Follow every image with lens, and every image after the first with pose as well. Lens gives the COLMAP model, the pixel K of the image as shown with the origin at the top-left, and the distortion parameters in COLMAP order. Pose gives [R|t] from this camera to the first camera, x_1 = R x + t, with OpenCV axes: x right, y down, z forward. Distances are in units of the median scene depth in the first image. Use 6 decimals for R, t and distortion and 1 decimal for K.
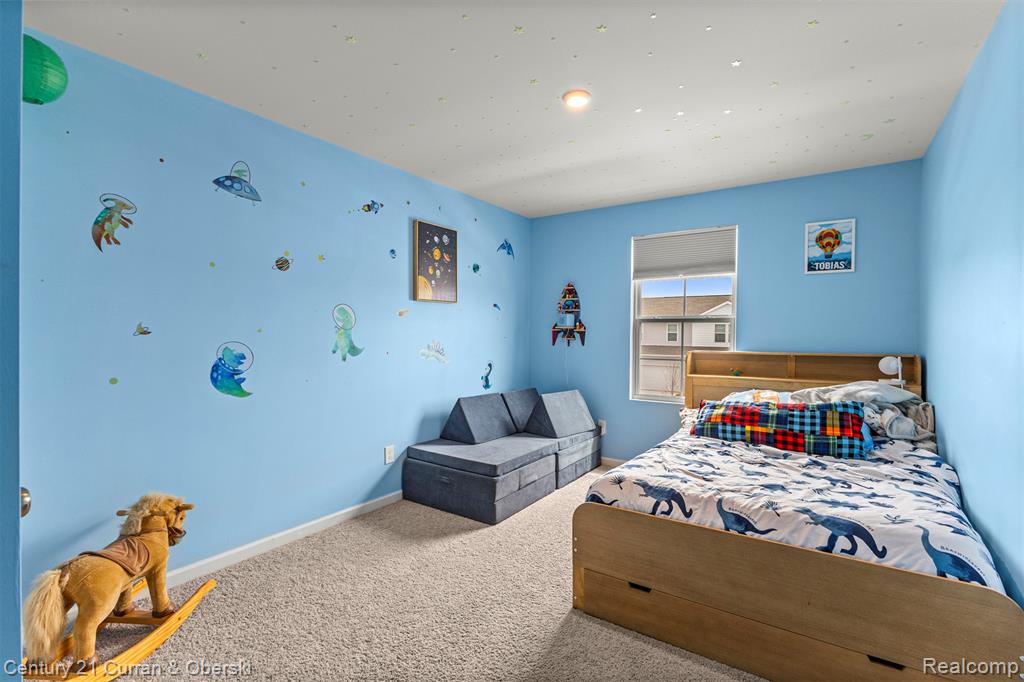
lens RADIAL K [[477.0, 0, 515.0], [0, 477.0, 338.7], [0, 0, 1]] dist [0.000324, 0.000031]
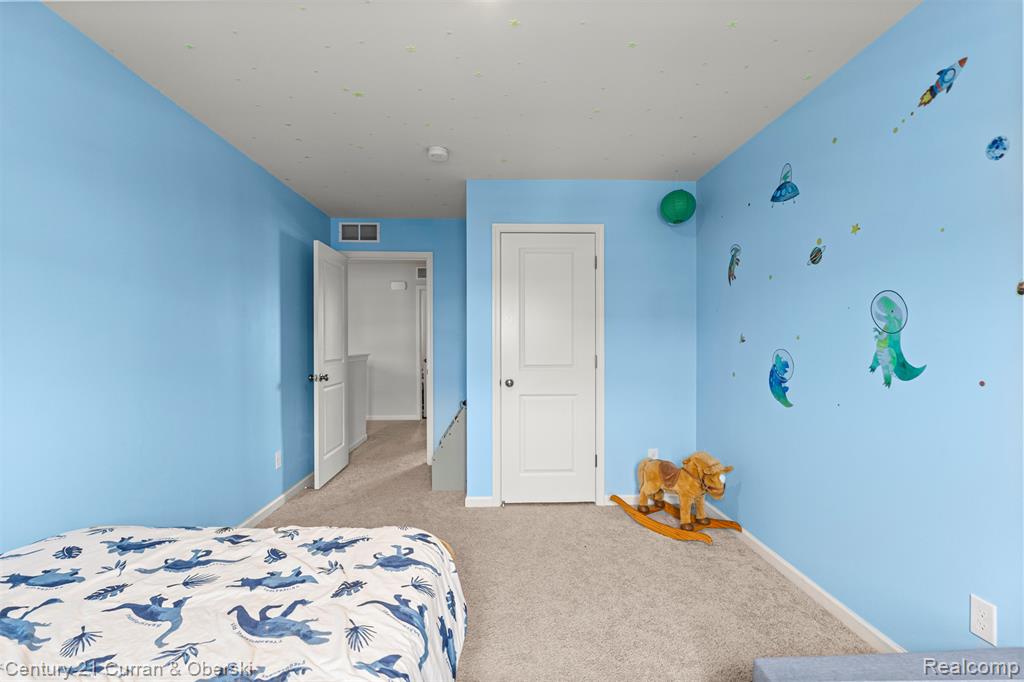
lens RADIAL K [[514.0, 0, 515.0], [0, 514.0, 342.4], [0, 0, 1]] dist [-0.001201, -0.000271]
pose [[-0.821695, -0.004536, -0.569909, 0.470613], [-0.009404, 0.999940, 0.005599, -0.008523], [0.569849, 0.009960, -0.821689, 1.525221]]
